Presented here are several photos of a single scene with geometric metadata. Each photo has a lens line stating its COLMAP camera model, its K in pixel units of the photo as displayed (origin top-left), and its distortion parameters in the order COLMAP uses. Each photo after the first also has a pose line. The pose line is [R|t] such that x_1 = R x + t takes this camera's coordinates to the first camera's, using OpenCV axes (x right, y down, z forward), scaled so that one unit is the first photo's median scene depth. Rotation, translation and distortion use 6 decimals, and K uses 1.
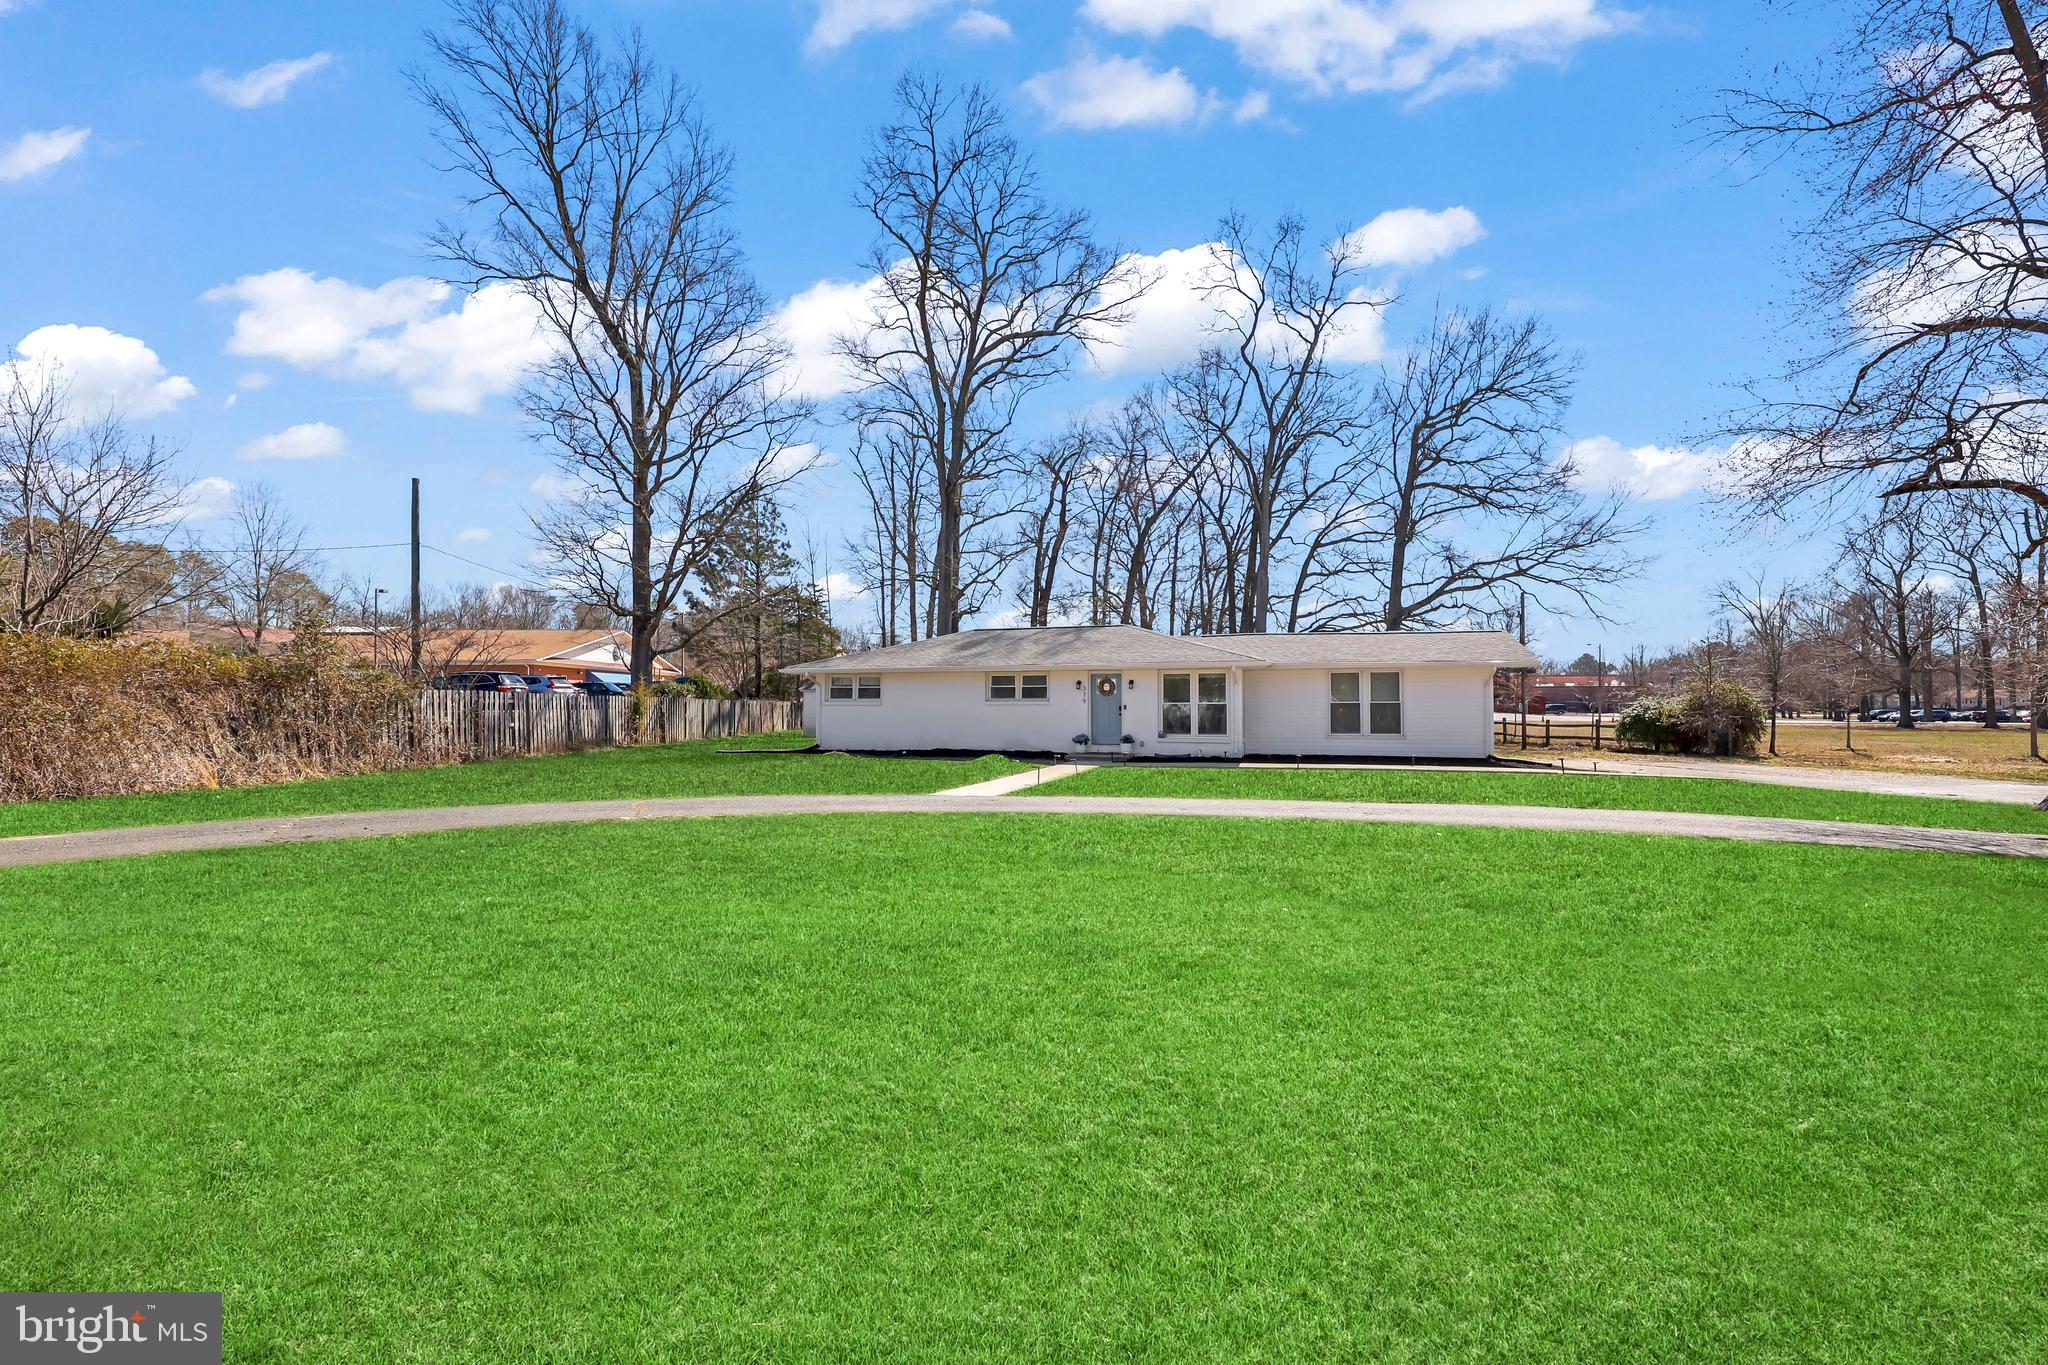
lens RADIAL K [[845.2, 0, 1024.0], [0, 845.2, 682.5], [0, 0, 1]] dist [-0.001601, -0.000098]
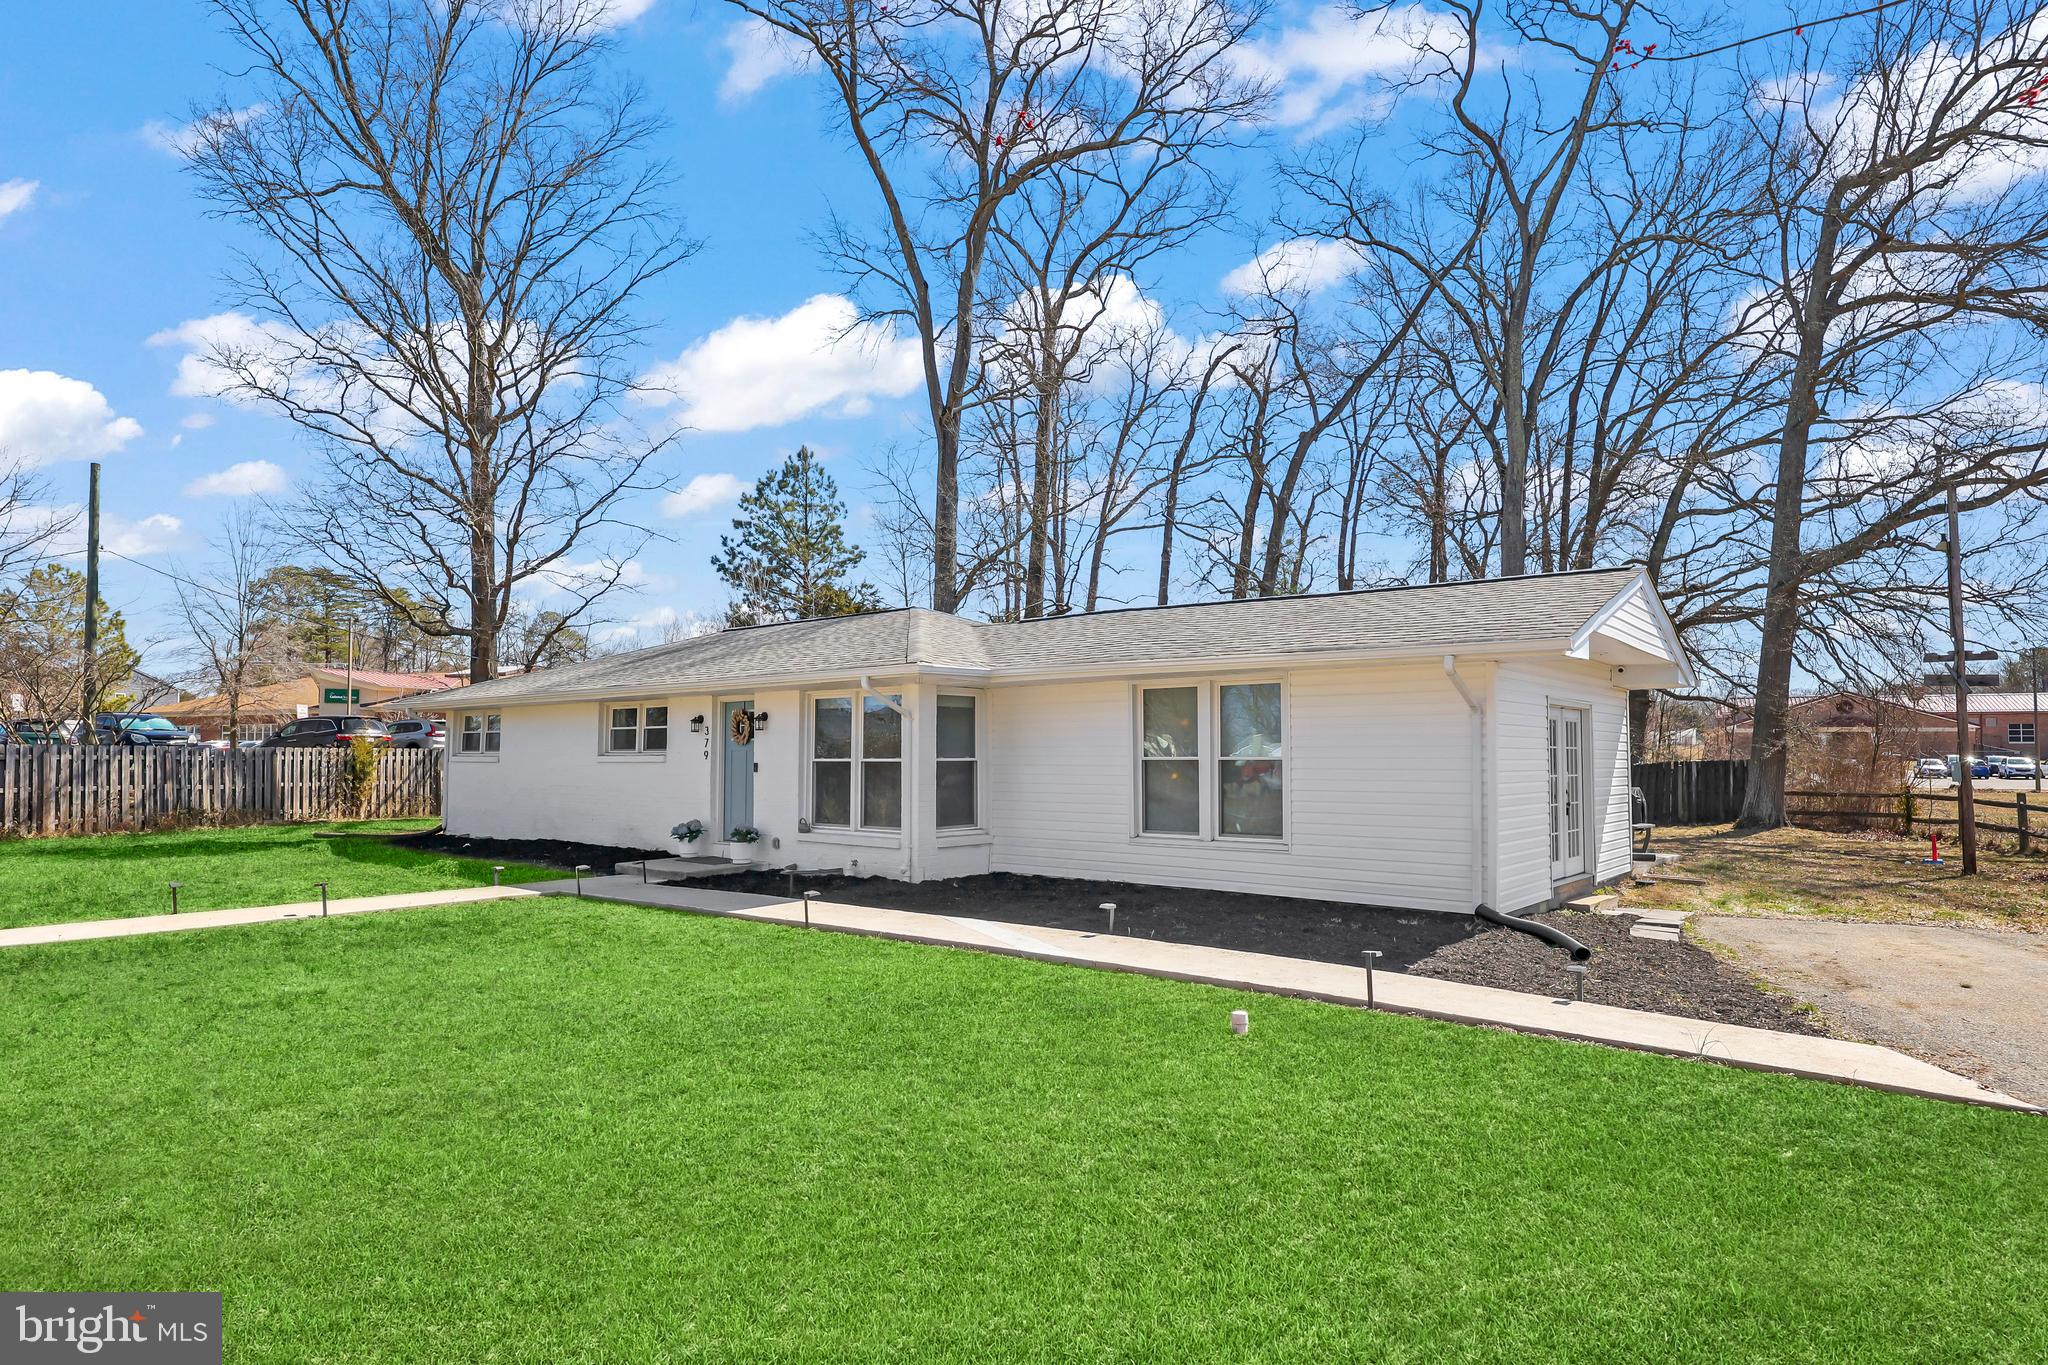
lens RADIAL K [[1122.0, 0, 1026.5], [0, 1122.0, 687.4], [0, 0, 1]] dist [-0.000985, -0.000038]
pose [[0.930621, -0.023103, -0.365255, 0.282388], [0.011321, 0.999345, -0.034366, 0.003591], [0.365810, 0.027847, 0.930273, 0.246963]]
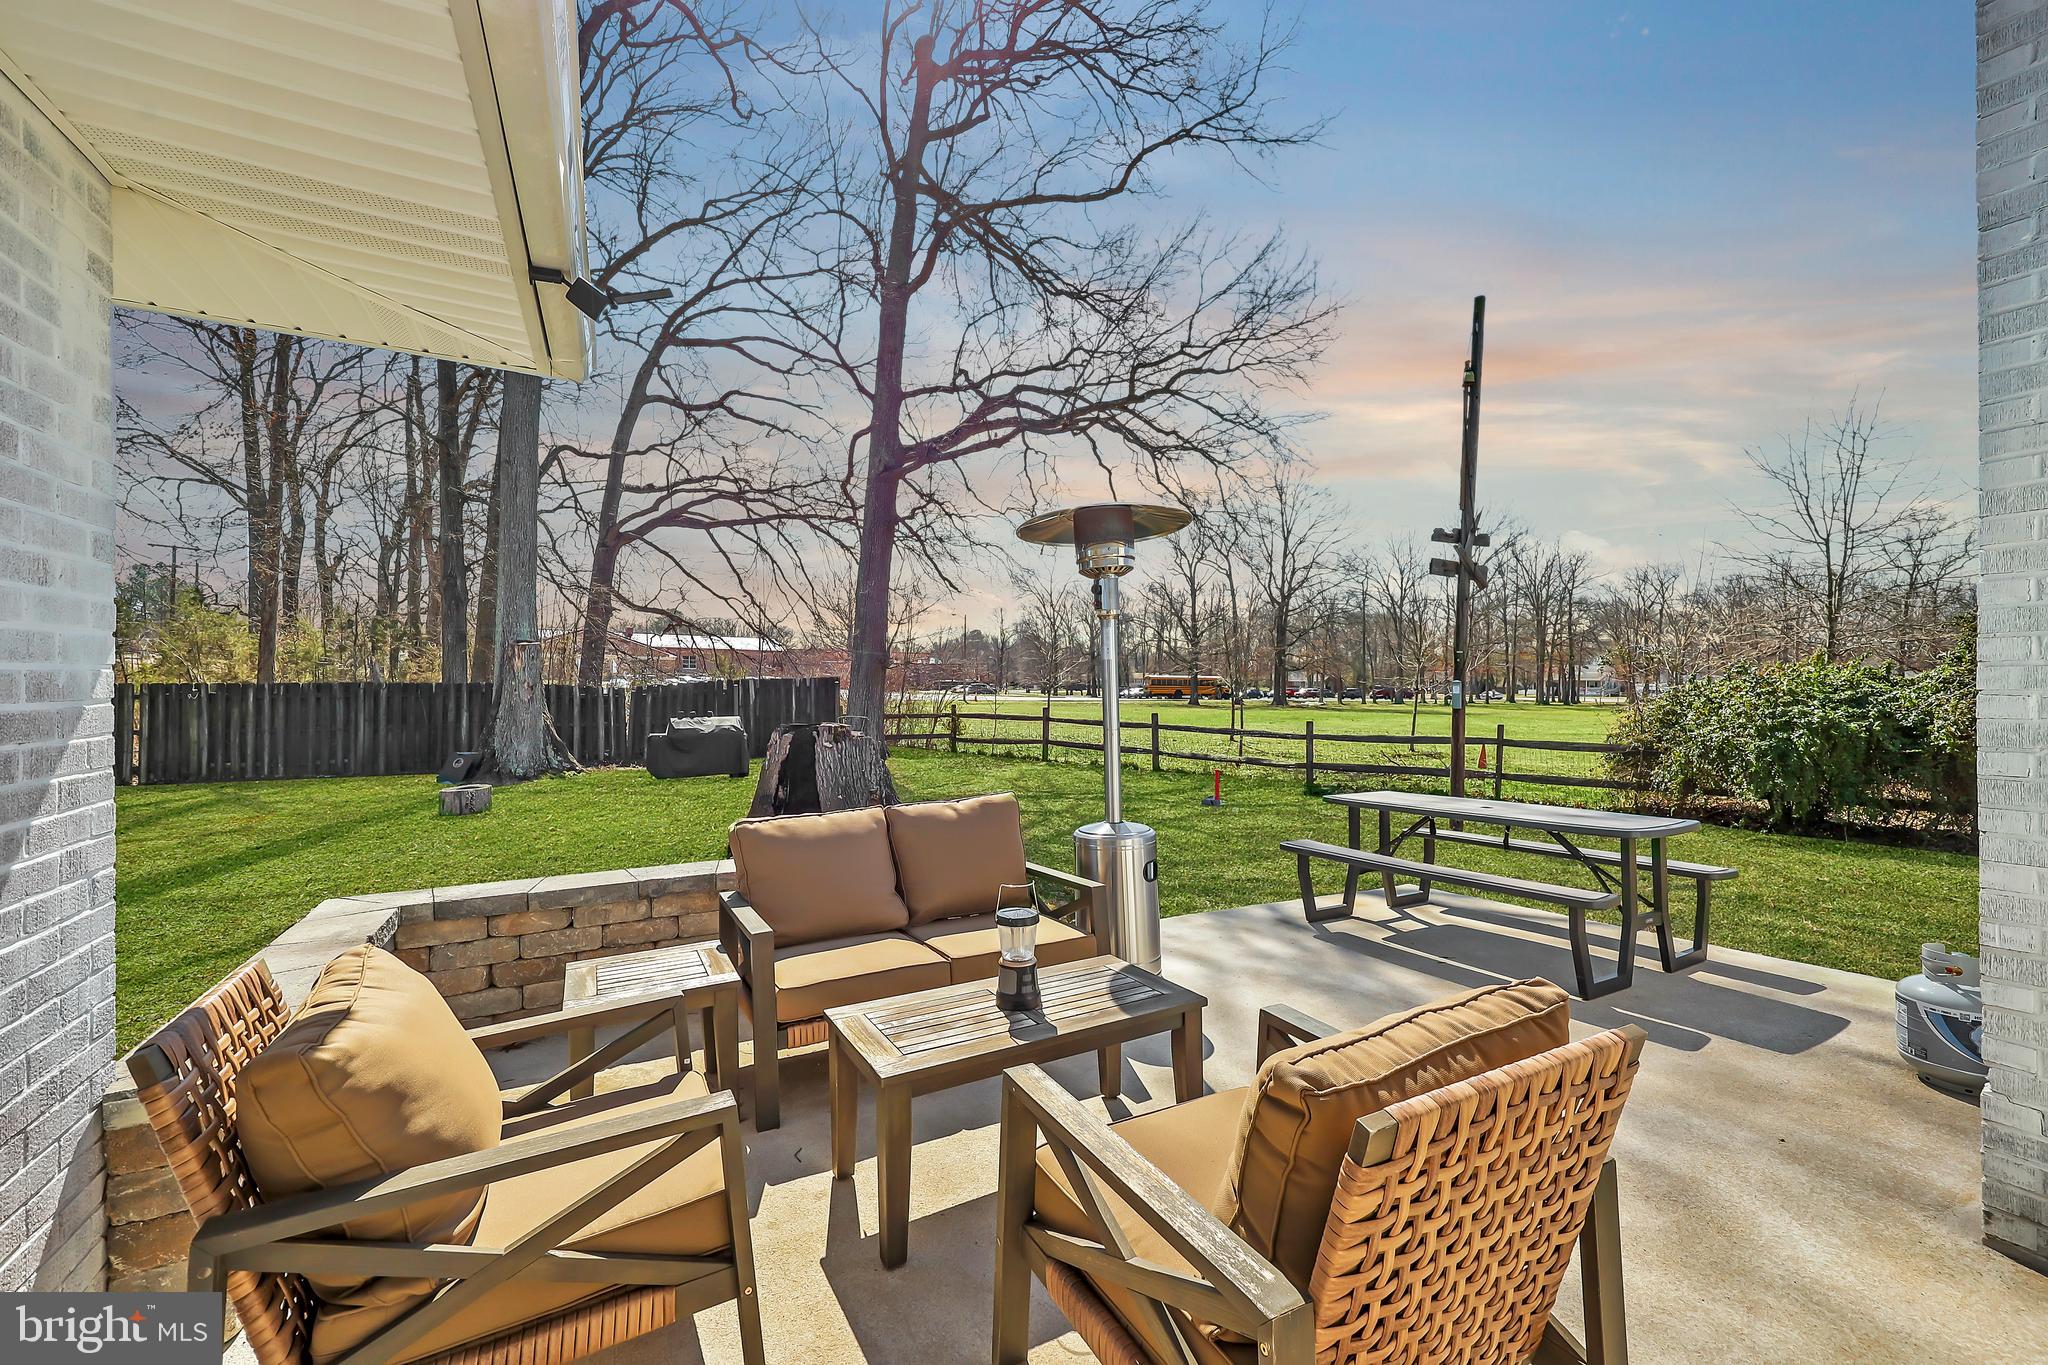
lens RADIAL K [[845.2, 0, 1024.0], [0, 845.2, 682.5], [0, 0, 1]] dist [-0.001601, -0.000098]
pose [[0.706786, 0.005739, 0.707404, 0.200357], [-0.029585, 0.999332, 0.021453, 0.019252], [-0.706808, -0.036091, 0.706484, 0.674043]]
